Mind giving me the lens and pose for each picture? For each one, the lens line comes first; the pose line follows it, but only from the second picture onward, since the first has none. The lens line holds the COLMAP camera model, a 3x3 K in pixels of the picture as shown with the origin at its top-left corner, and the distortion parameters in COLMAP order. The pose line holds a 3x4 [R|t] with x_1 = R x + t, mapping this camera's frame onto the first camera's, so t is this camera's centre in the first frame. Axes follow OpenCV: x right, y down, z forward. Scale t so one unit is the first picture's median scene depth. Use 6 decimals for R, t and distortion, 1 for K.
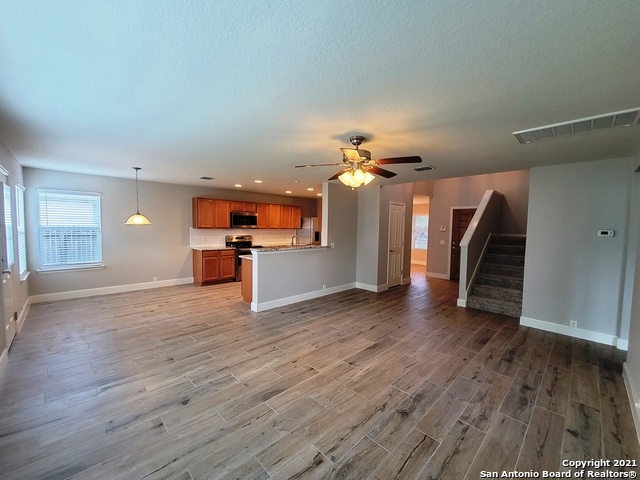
lens RADIAL K [[261.5, 0, 323.8], [0, 261.5, 243.4], [0, 0, 1]] dist [0.003825, -0.002928]
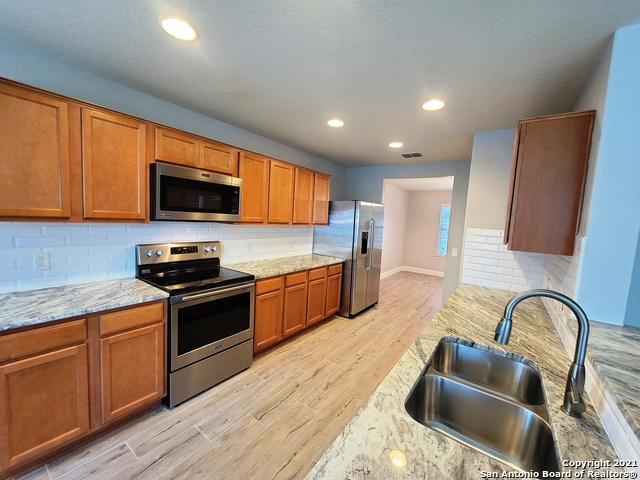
lens RADIAL K [[261.5, 0, 322.0], [0, 261.5, 241.9], [0, 0, 1]] dist [0.003825, -0.002928]
pose [[0.985099, 0.022240, 0.170547, -0.388449], [-0.027897, 0.999135, 0.030846, -0.086847], [-0.169714, -0.035144, 0.984867, 1.210036]]
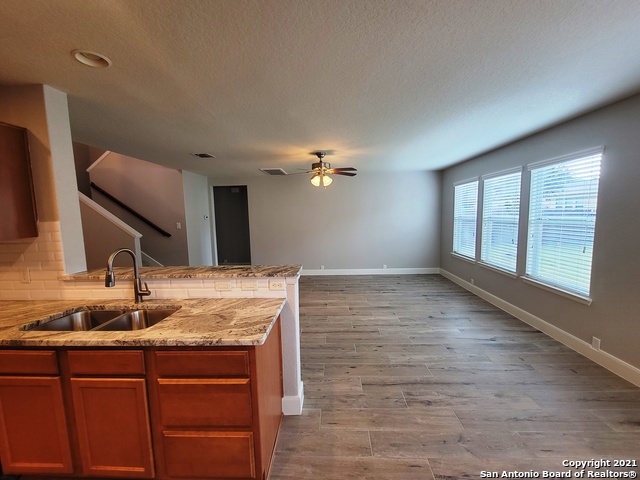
lens RADIAL K [[261.5, 0, 323.4], [0, 261.5, 241.8], [0, 0, 1]] dist [0.003825, -0.002928]
pose [[-0.683334, -0.081243, 0.725572, -0.700493], [0.057133, 0.984792, 0.164075, -0.107427], [-0.727867, 0.153572, -0.668300, 1.443550]]
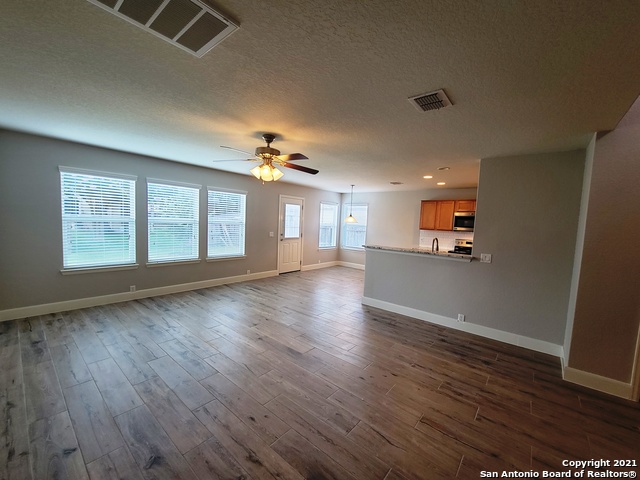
lens RADIAL K [[261.5, 0, 323.3], [0, 261.5, 241.2], [0, 0, 1]] dist [0.003825, -0.002928]
pose [[0.097139, 0.064492, -0.993179, 0.899211], [-0.109961, 0.992485, 0.053692, -0.035845], [0.989178, 0.103996, 0.103501, 0.815198]]
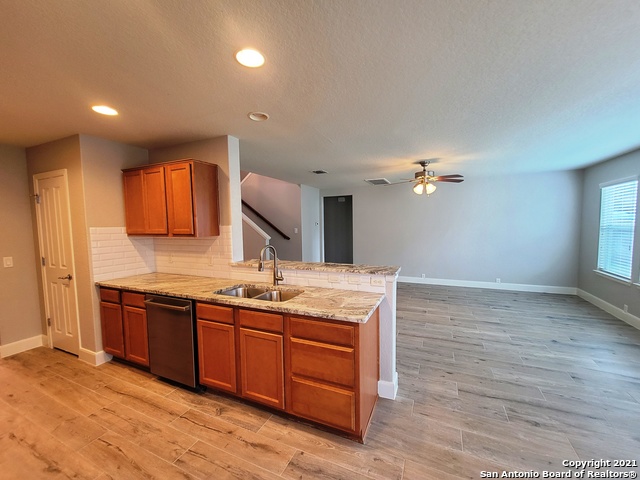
lens RADIAL K [[261.5, 0, 323.4], [0, 261.5, 241.7], [0, 0, 1]] dist [0.003825, -0.002928]
pose [[-0.362942, -0.079181, 0.928441, -0.773211], [0.071013, 0.991135, 0.112287, -0.111812], [-0.929102, 0.106685, -0.354102, 1.494802]]
